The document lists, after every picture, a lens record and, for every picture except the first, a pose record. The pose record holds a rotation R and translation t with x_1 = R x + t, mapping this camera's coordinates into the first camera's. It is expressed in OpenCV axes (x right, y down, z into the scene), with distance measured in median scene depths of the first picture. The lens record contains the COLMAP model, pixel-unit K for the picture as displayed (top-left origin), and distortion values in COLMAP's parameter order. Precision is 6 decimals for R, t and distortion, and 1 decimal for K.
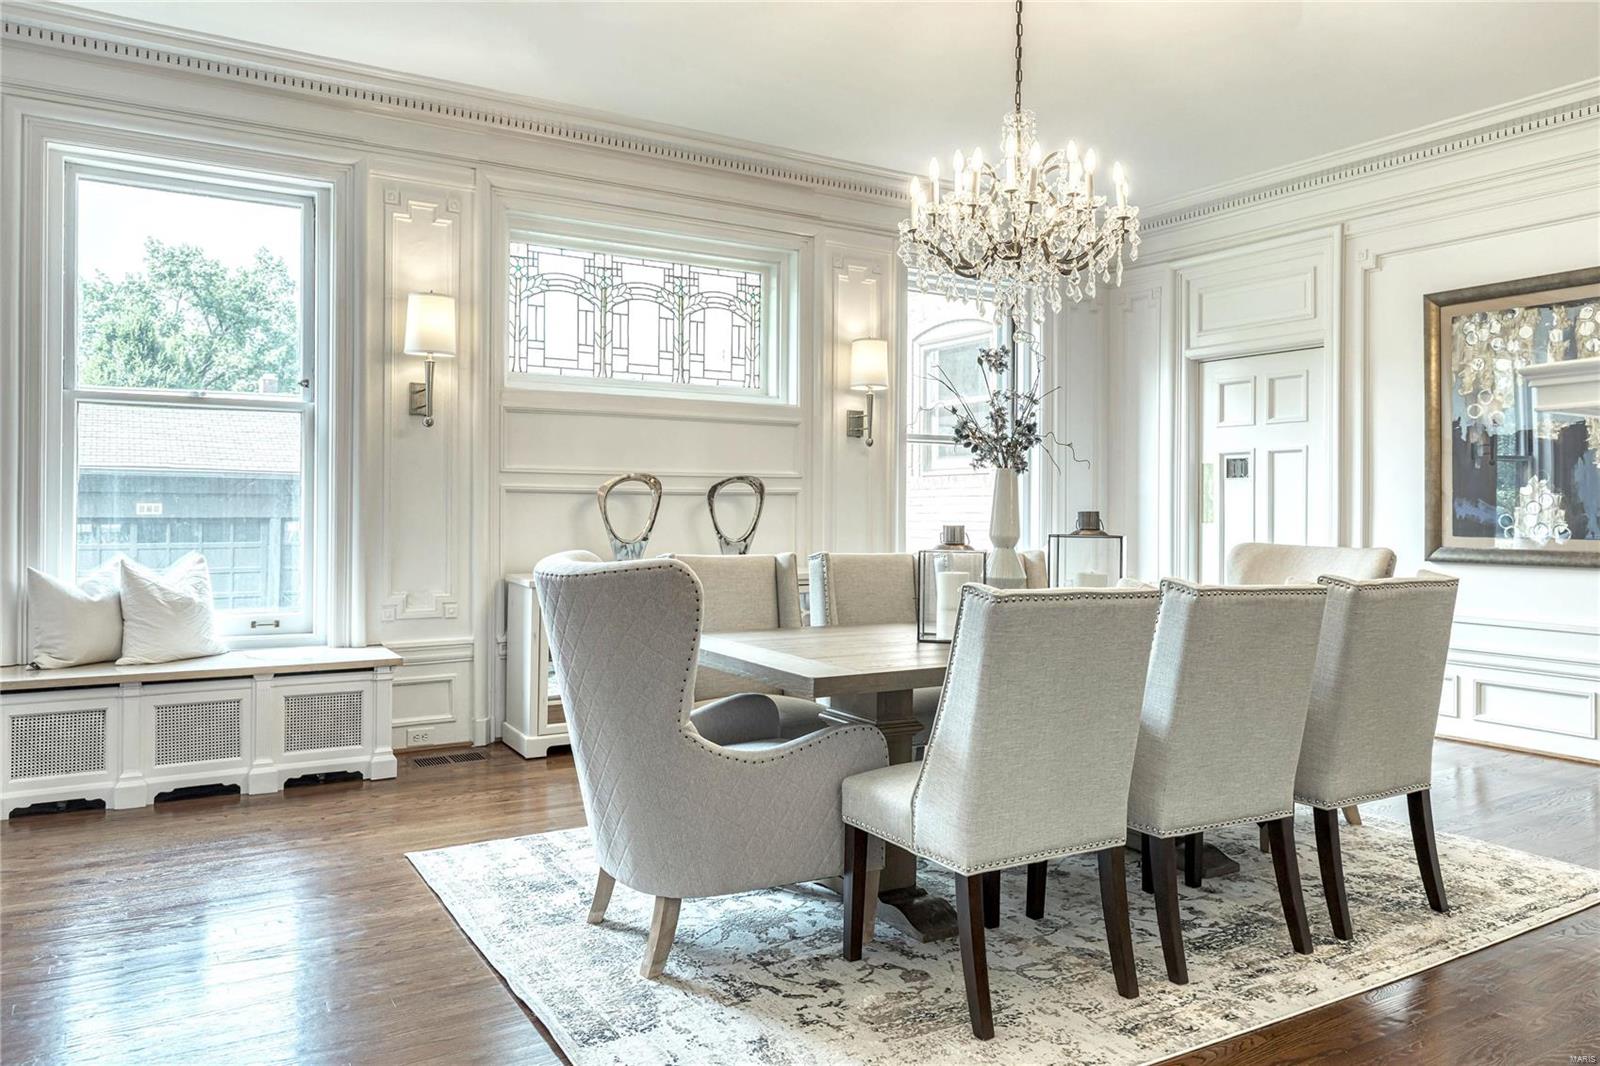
lens RADIAL K [[1108.9, 0, 798.9], [0, 1108.9, 517.1], [0, 0, 1]] dist [0.002169, -0.001194]
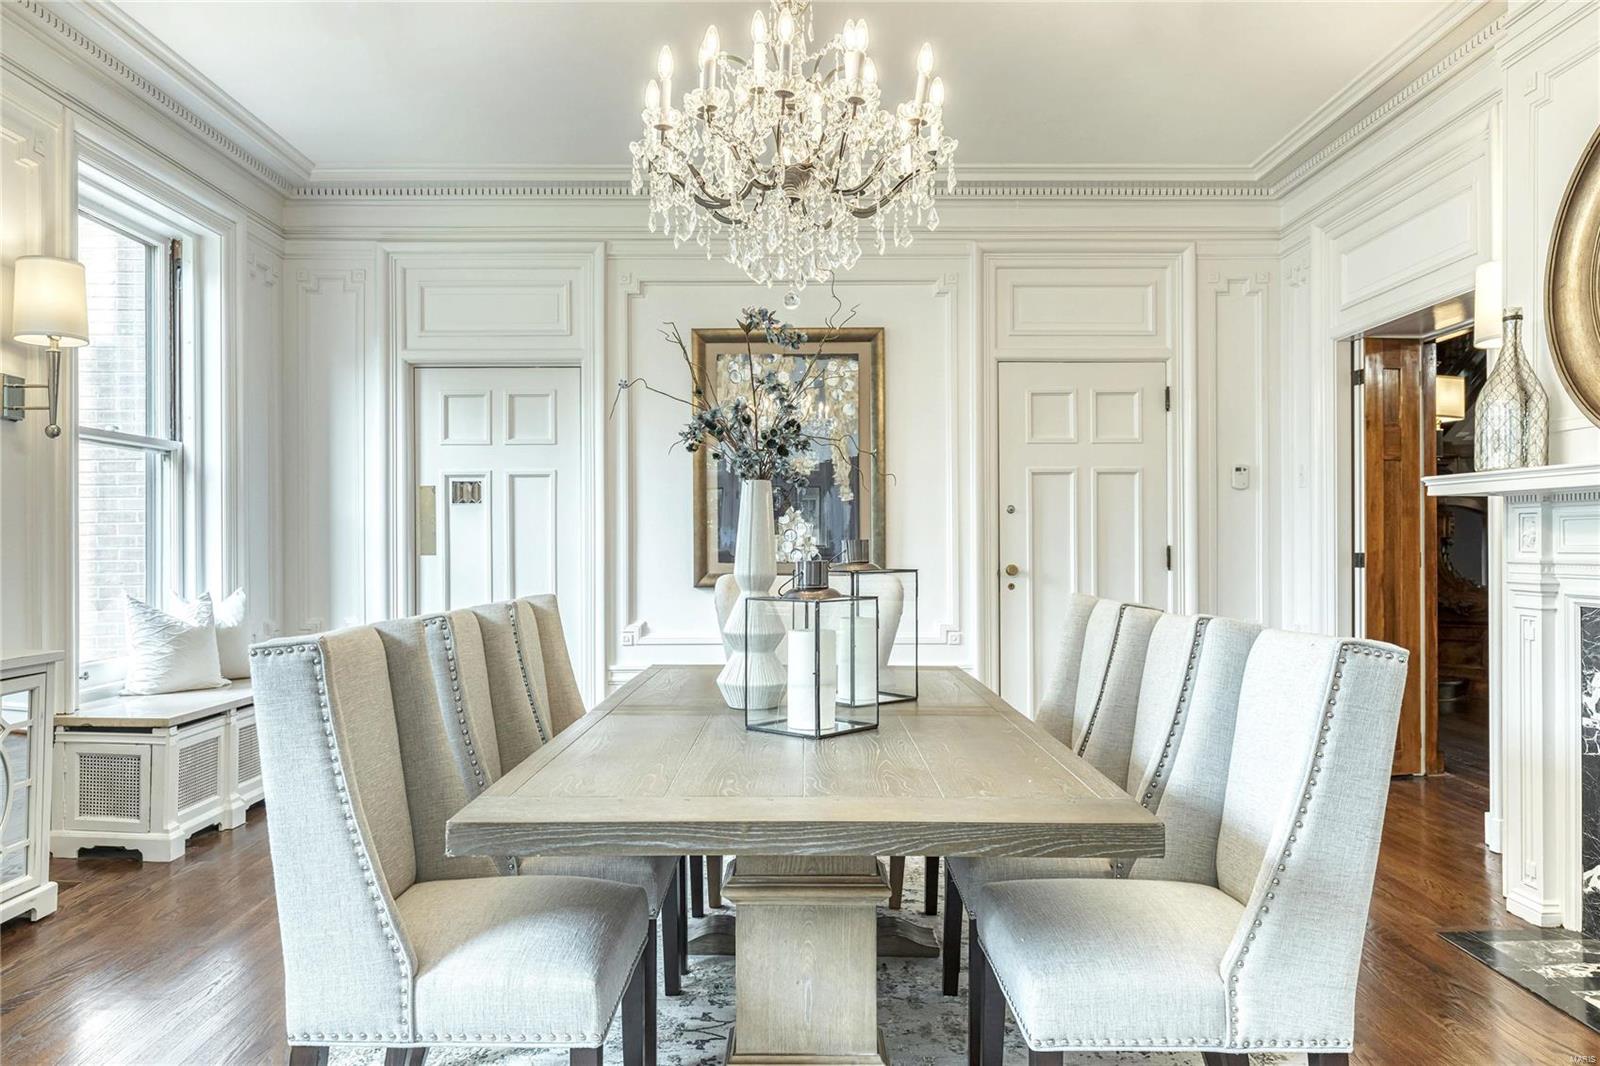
lens RADIAL K [[1108.9, 0, 796.2], [0, 1108.9, 543.4], [0, 0, 1]] dist [0.002169, -0.001194]
pose [[0.533816, -0.008407, 0.845559, -0.223776], [0.013545, 0.999907, 0.001390, -0.001613], [-0.845492, 0.010710, 0.533880, 0.327669]]
